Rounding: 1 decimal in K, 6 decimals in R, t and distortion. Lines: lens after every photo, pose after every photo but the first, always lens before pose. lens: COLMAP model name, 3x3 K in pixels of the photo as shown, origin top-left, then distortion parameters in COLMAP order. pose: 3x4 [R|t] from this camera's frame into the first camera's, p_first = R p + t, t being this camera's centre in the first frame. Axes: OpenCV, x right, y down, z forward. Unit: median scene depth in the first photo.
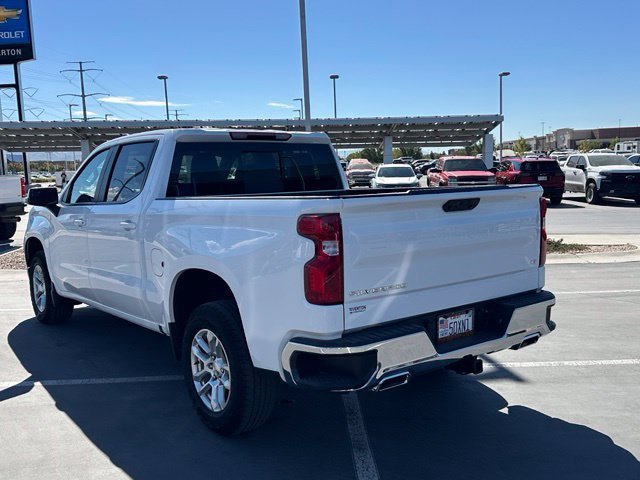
lens RADIAL K [[625.5, 0, 314.0], [0, 625.5, 239.6], [0, 0, 1]] dist [0.167155, -0.335745]
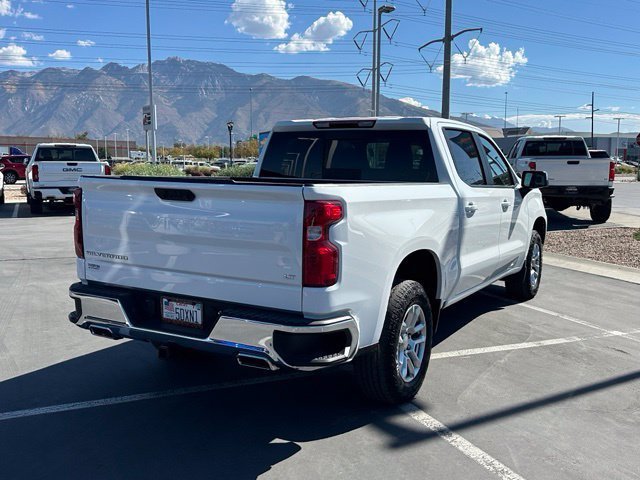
lens RADIAL K [[625.5, 0, 314.0], [0, 625.5, 239.6], [0, 0, 1]] dist [0.167155, -0.335745]
pose [[0.382378, 0.147404, -0.912173, 0.896783], [-0.120874, 0.986690, 0.108776, -0.086403], [0.916066, 0.068665, 0.395105, 0.575427]]
